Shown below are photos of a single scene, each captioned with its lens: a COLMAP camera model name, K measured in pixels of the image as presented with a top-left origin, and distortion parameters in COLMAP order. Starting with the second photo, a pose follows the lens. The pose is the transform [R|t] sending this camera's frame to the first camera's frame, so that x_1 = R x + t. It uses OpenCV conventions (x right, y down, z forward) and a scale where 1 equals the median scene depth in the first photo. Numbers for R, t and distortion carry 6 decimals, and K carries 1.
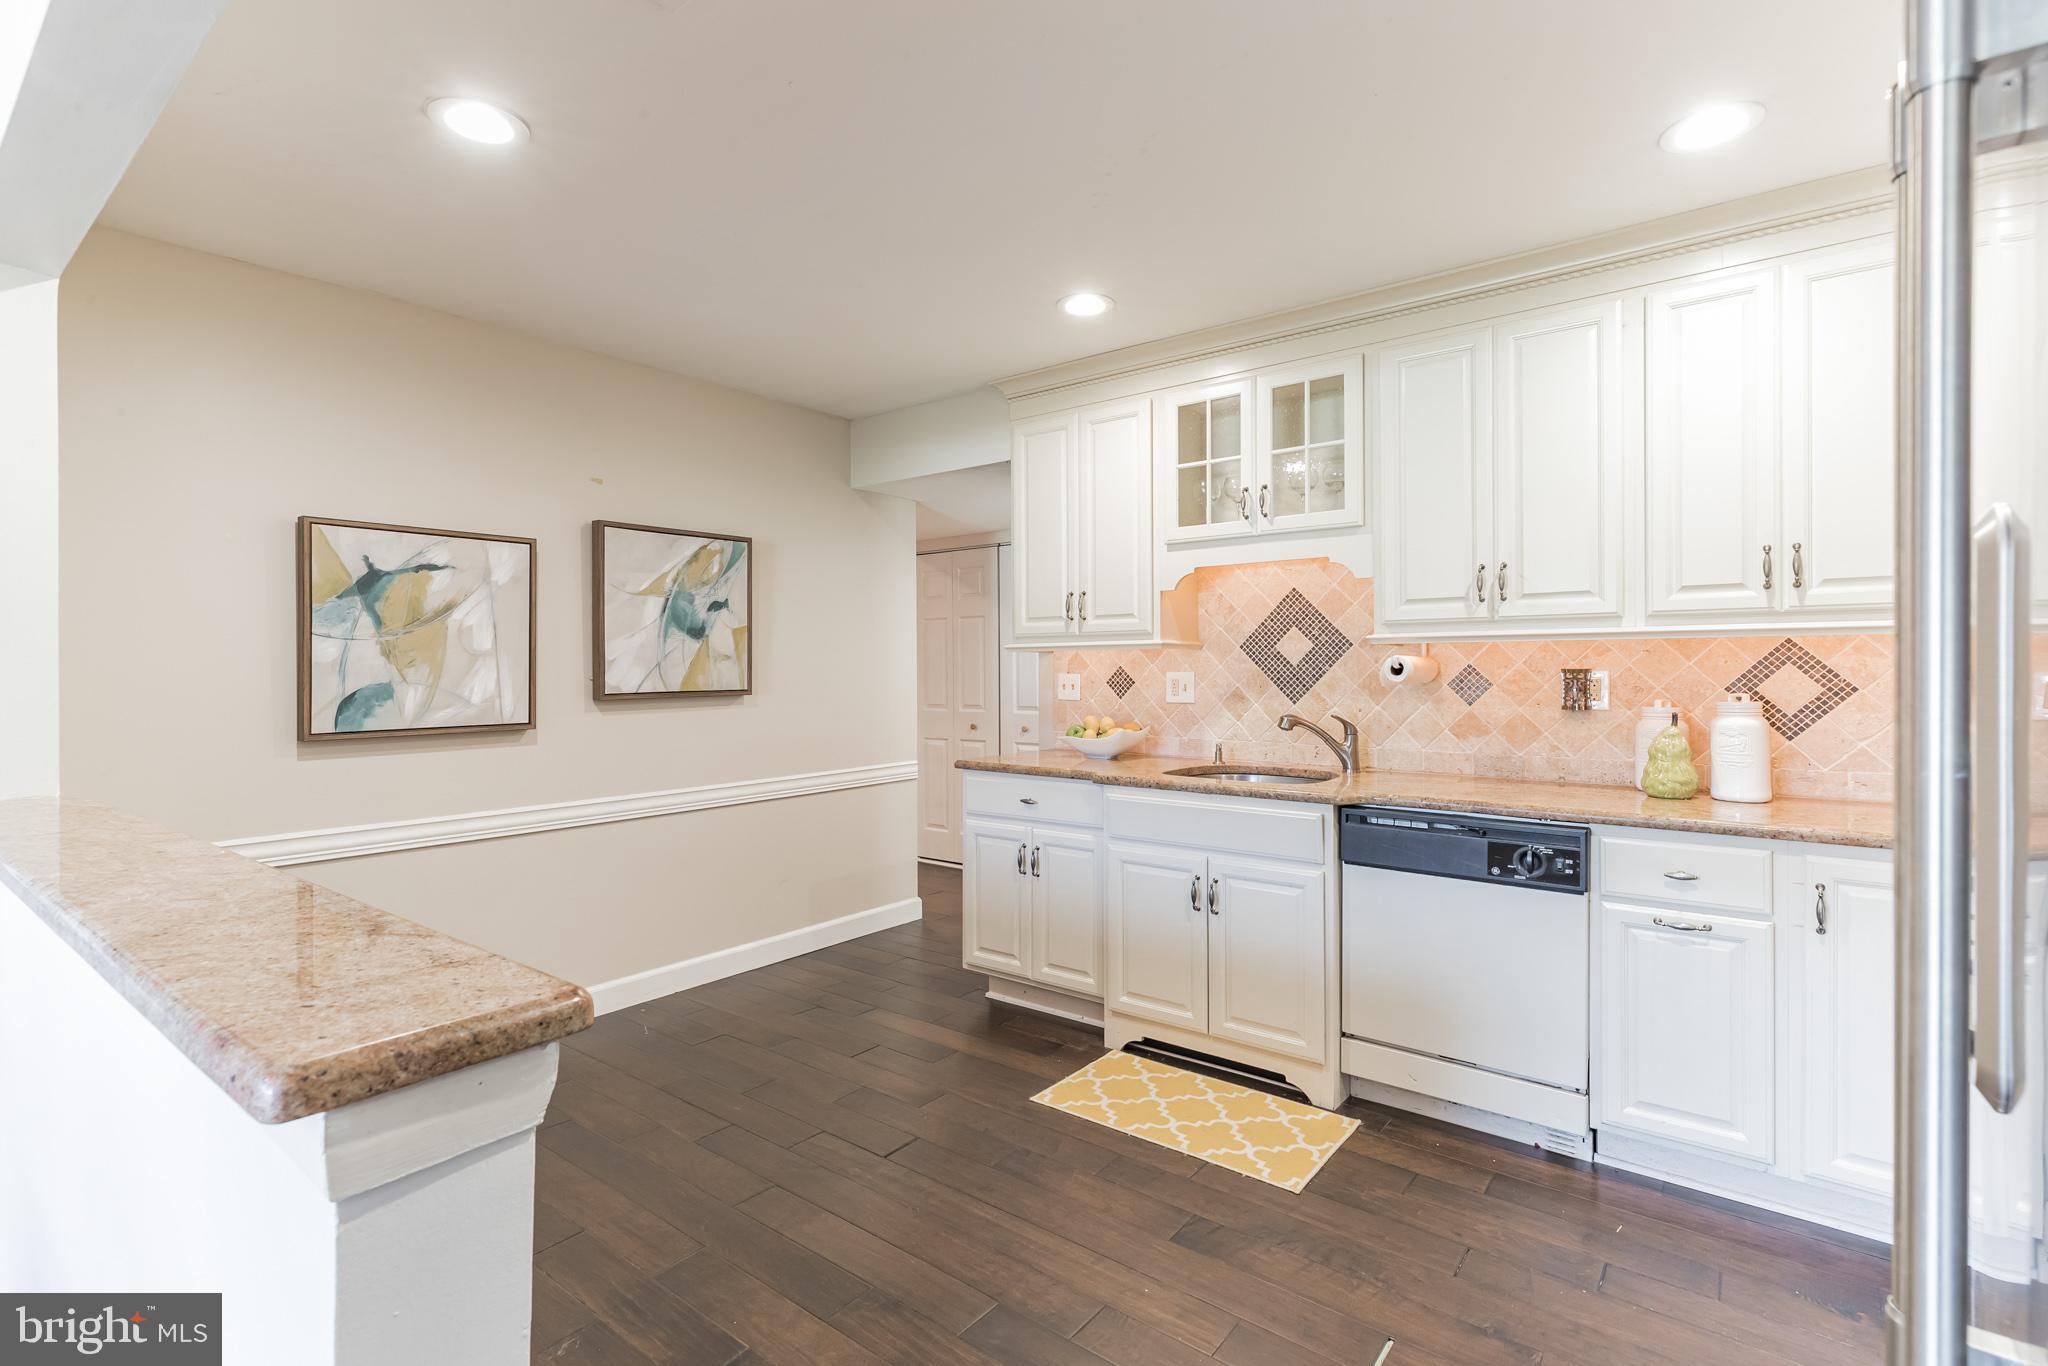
lens RADIAL K [[959.4, 0, 1024.0], [0, 959.4, 683.0], [0, 0, 1]] dist [0.001517, -0.000023]
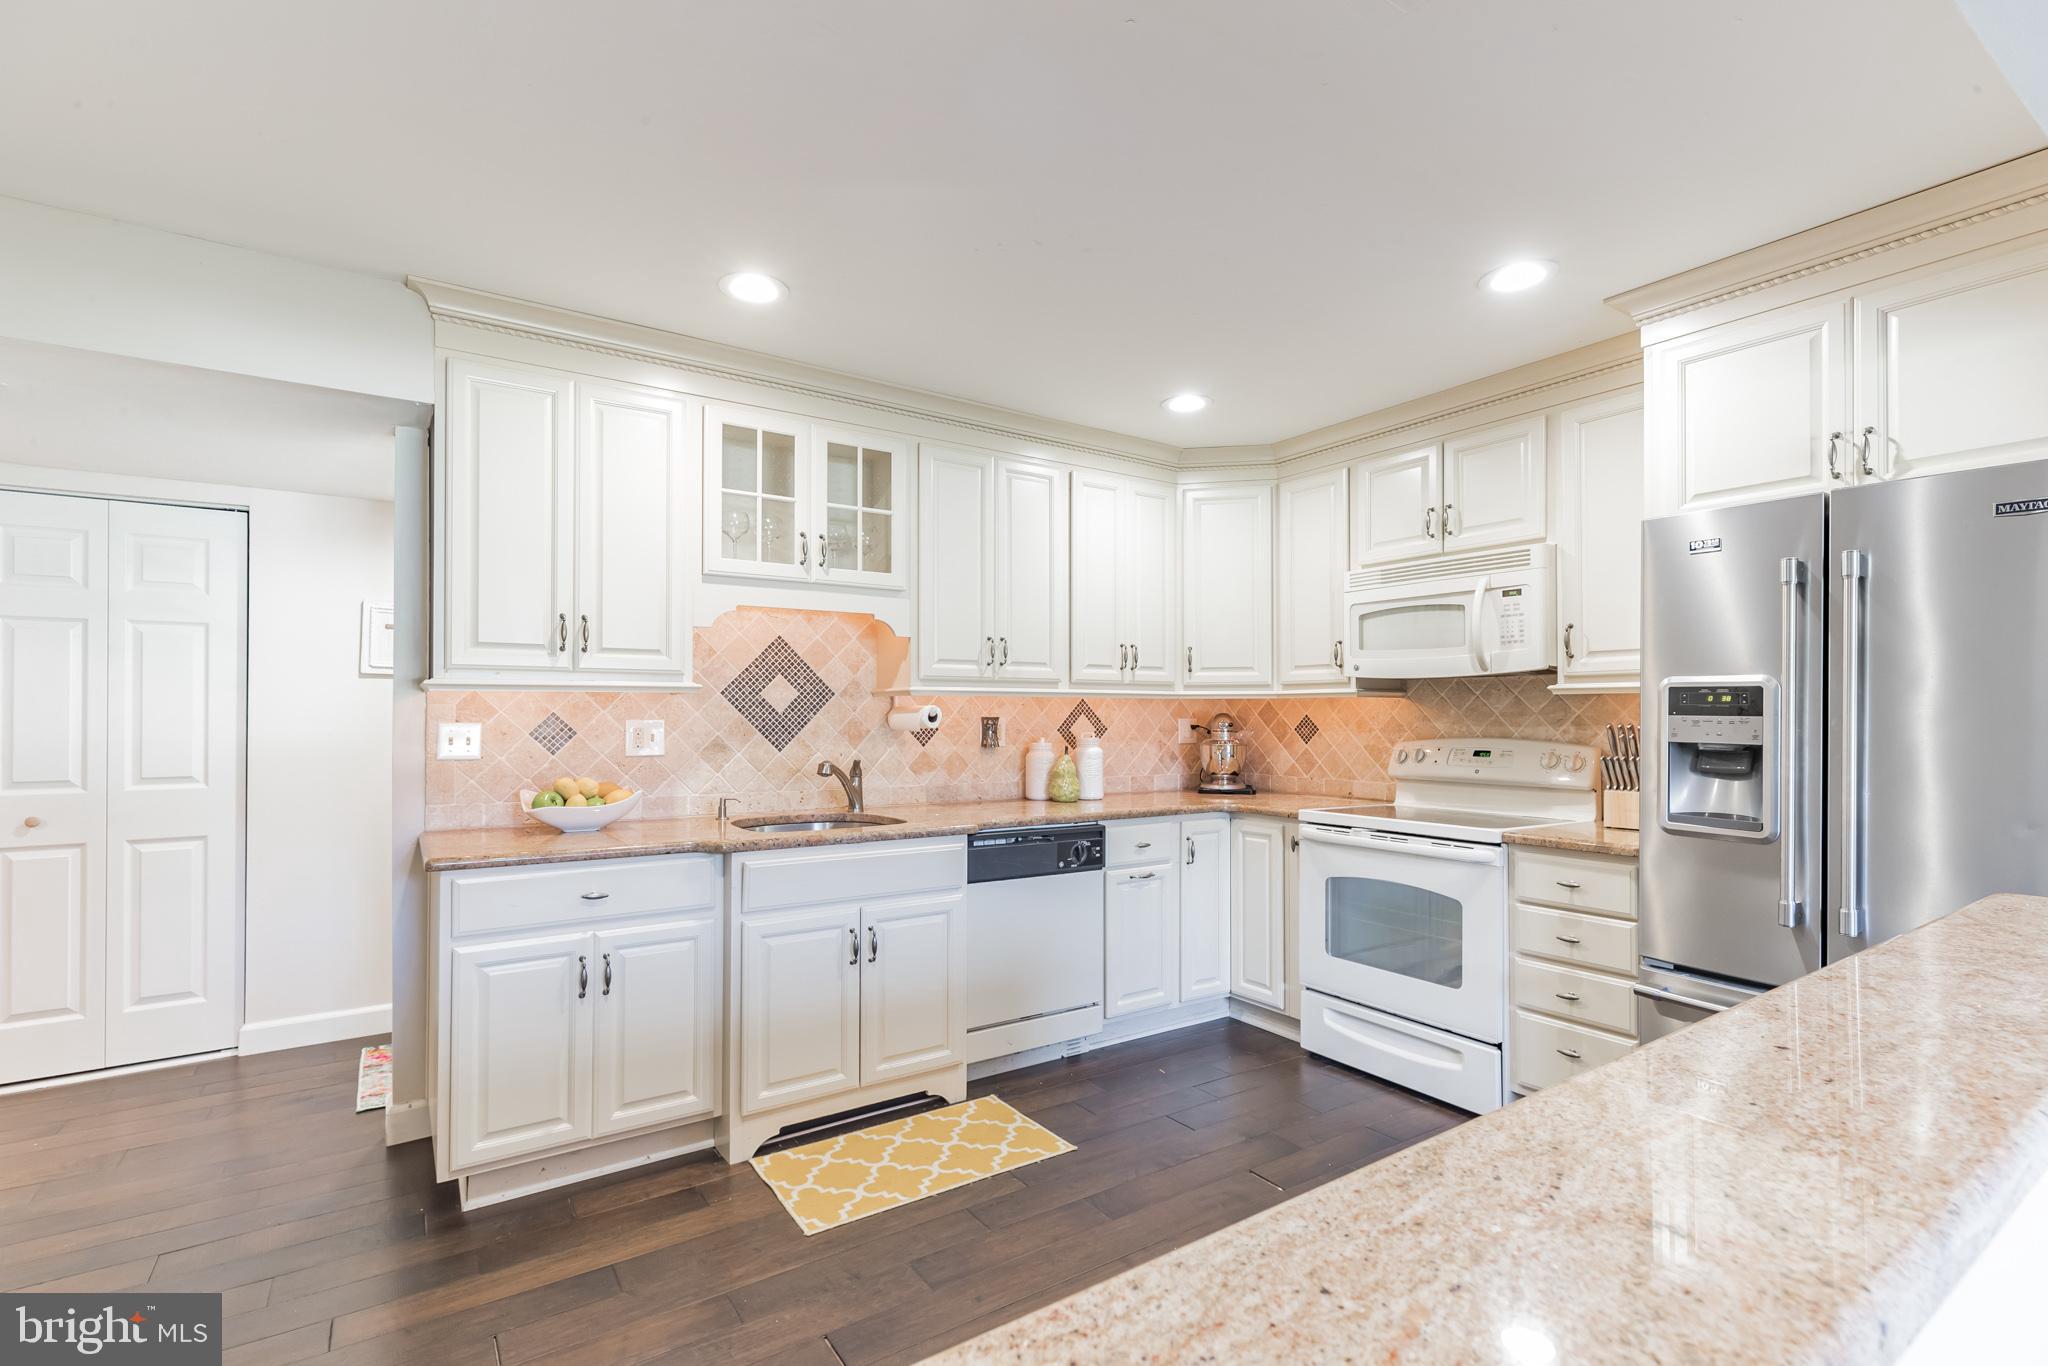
lens RADIAL K [[924.3, 0, 1021.7], [0, 924.3, 716.3], [0, 0, 1]] dist [-0.001205, -0.000040]
pose [[0.308701, 0.004047, 0.951150, -0.649213], [0.013079, 0.999878, -0.008500, -0.004083], [-0.951069, 0.015064, 0.308611, 0.534319]]
